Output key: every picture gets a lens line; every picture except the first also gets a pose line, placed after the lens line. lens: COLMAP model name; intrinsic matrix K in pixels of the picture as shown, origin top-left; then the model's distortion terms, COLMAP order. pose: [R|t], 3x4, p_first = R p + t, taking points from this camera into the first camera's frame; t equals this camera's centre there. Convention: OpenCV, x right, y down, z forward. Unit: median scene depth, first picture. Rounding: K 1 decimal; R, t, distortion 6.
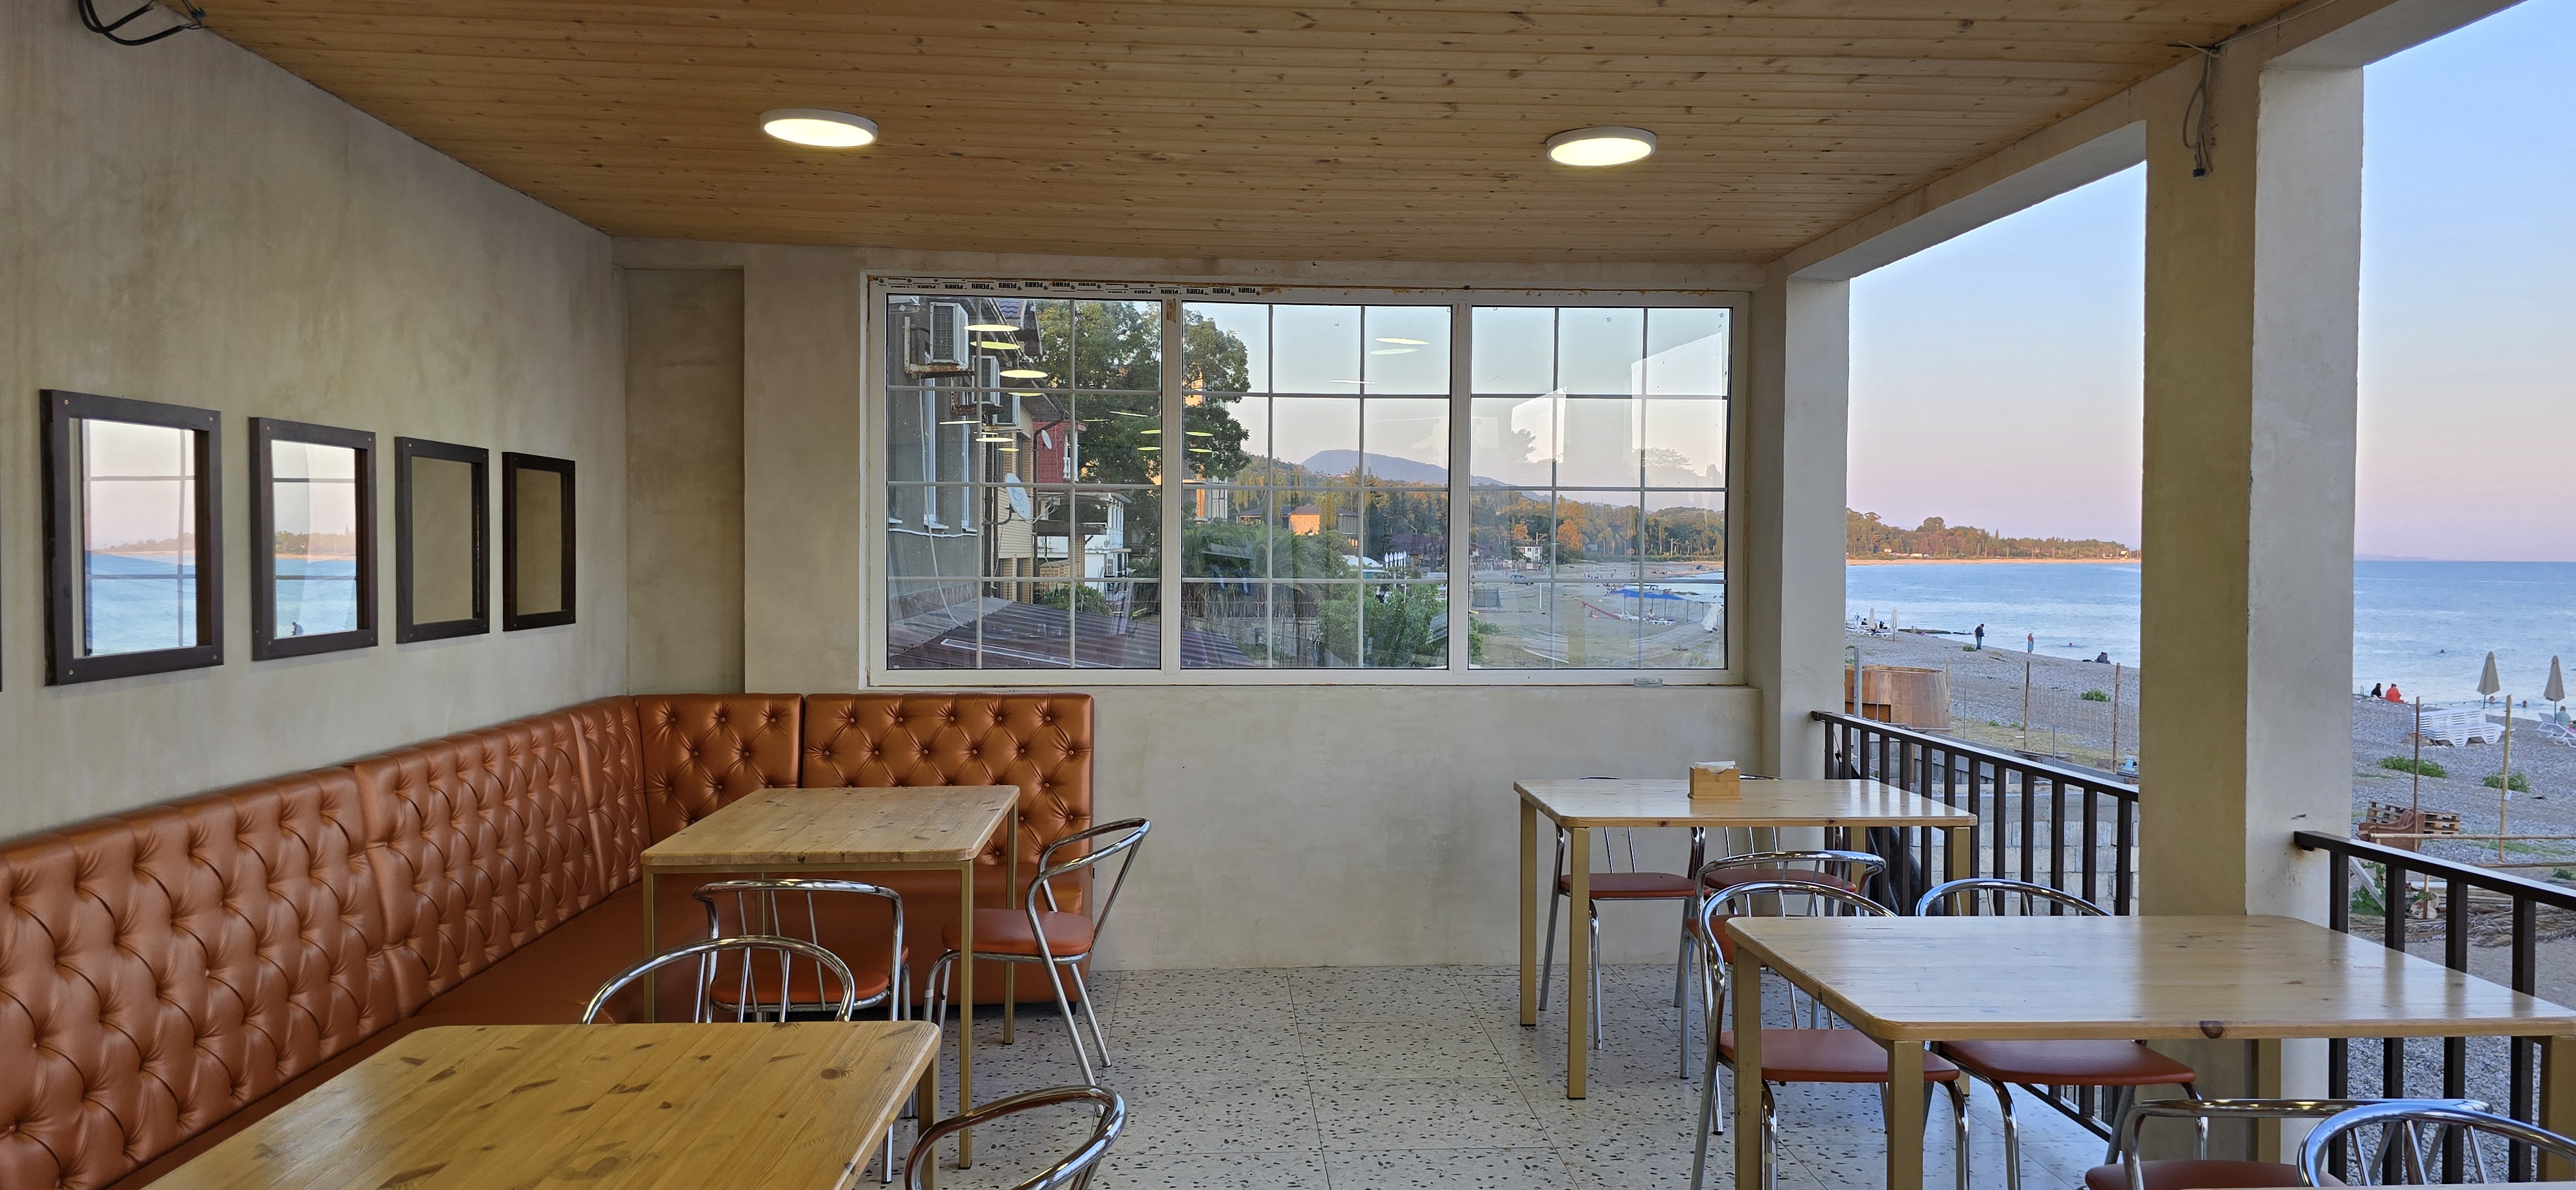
lens RADIAL K [[1760.5, 0, 1304.5], [0, 1760.5, 591.3], [0, 0, 1]] dist [0.100271, -0.103784]
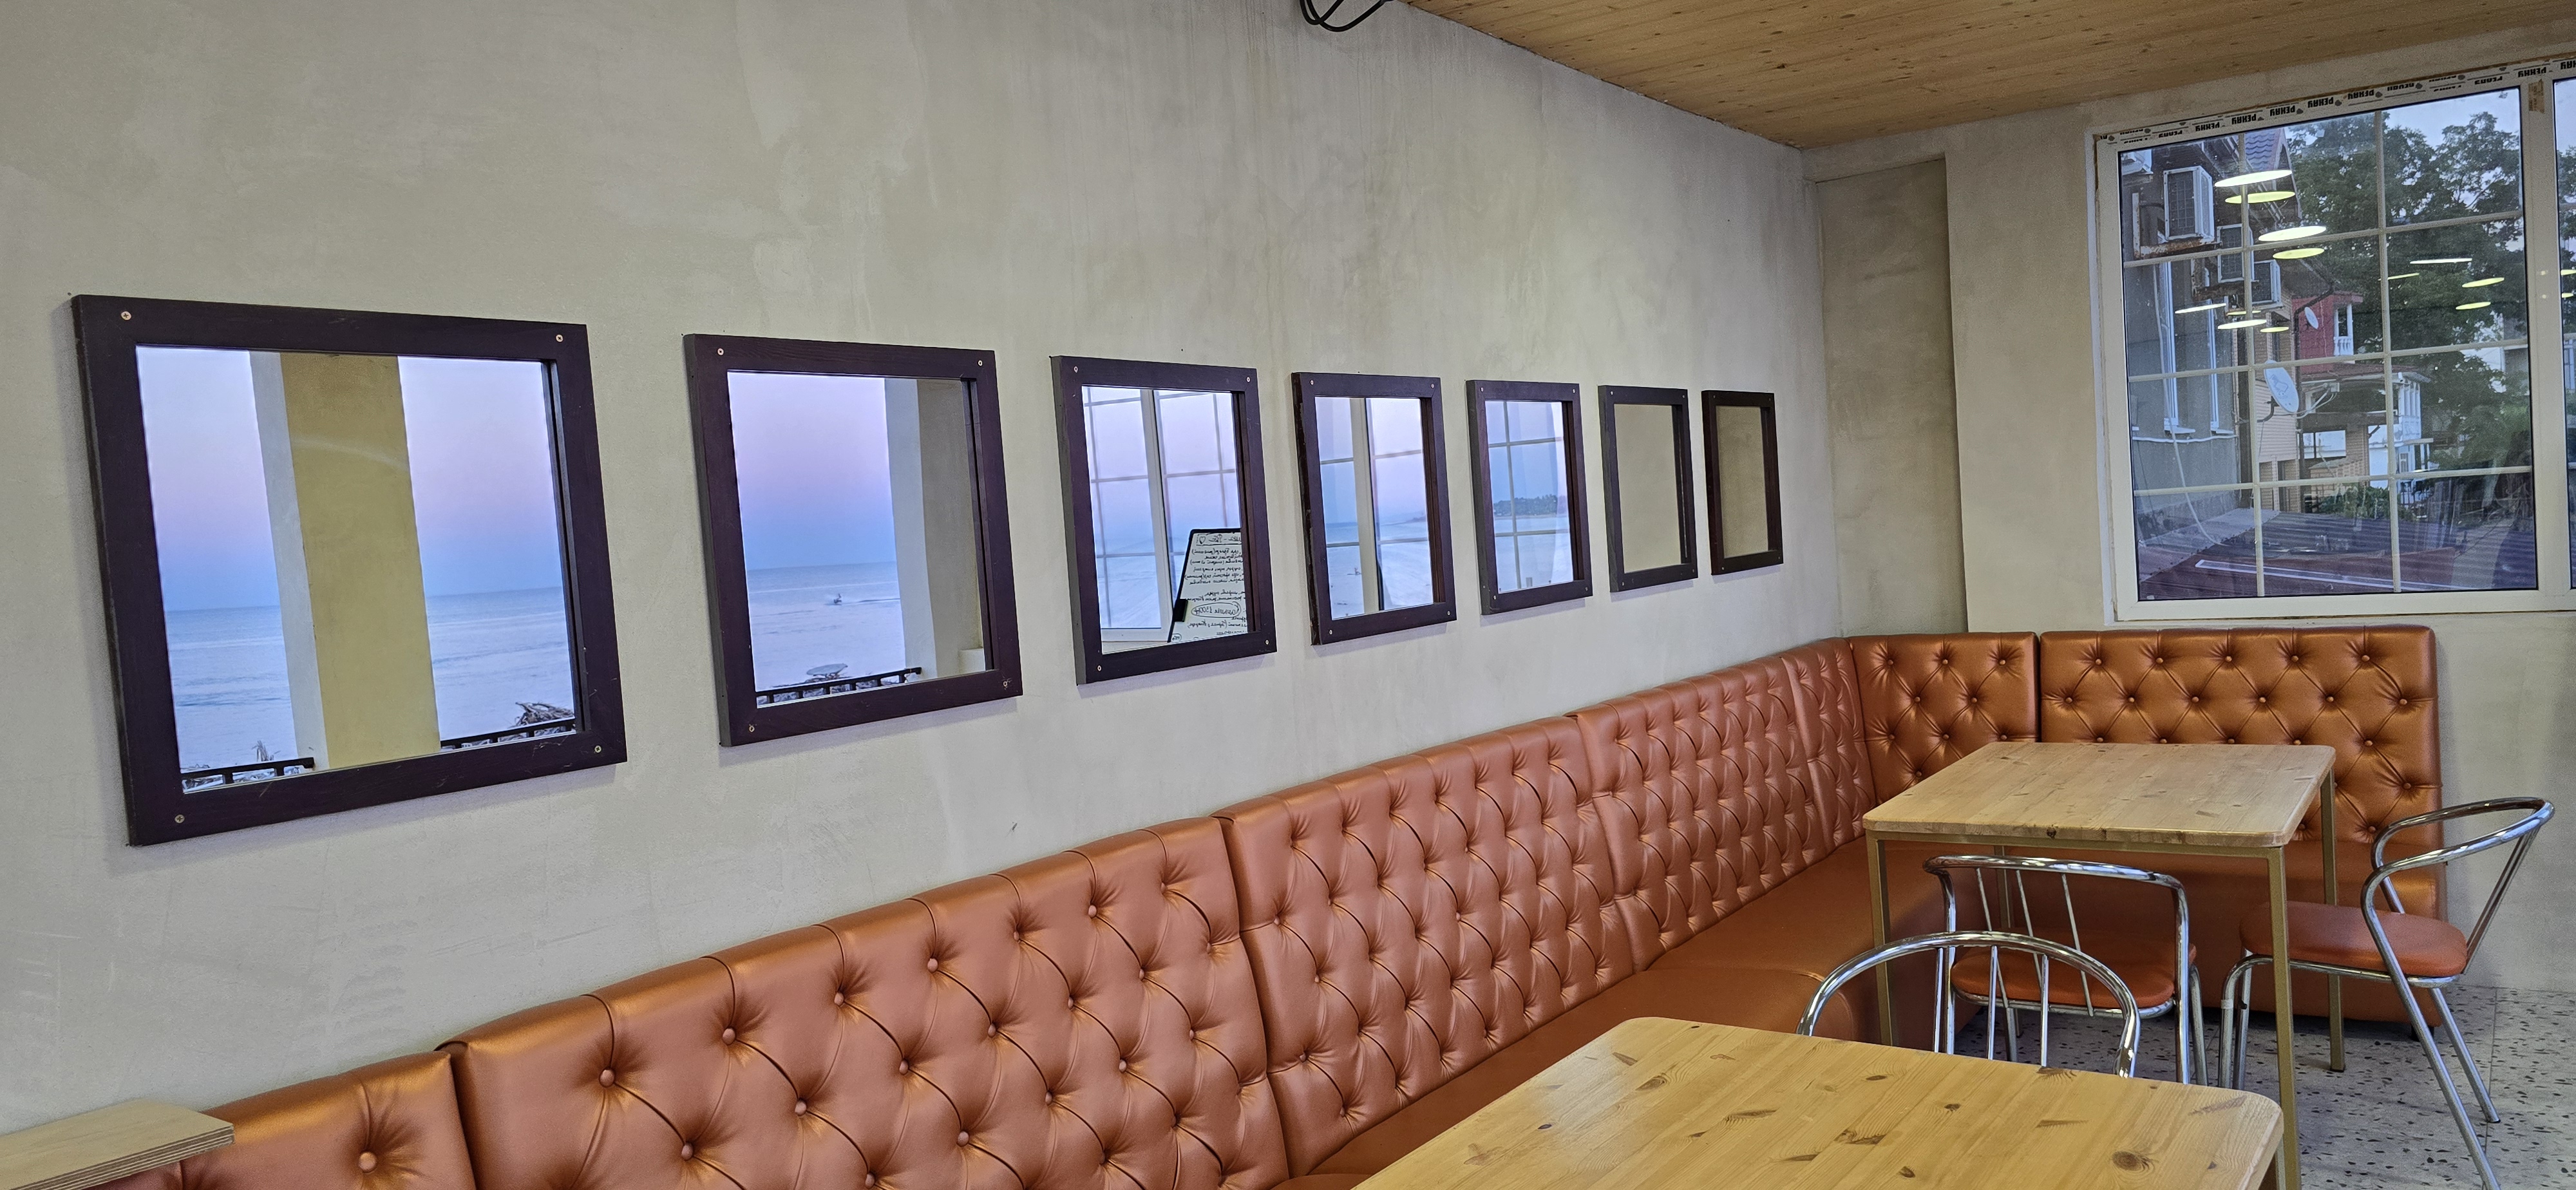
lens RADIAL K [[1743.0, 0, 1287.3], [0, 1743.0, 596.8], [0, 0, 1]] dist [0.095379, -0.117267]
pose [[0.782829, -0.034389, -0.621286, -0.038560], [0.060508, 0.997947, 0.021003, 0.000185], [0.619288, -0.054034, 0.783302, 0.116232]]
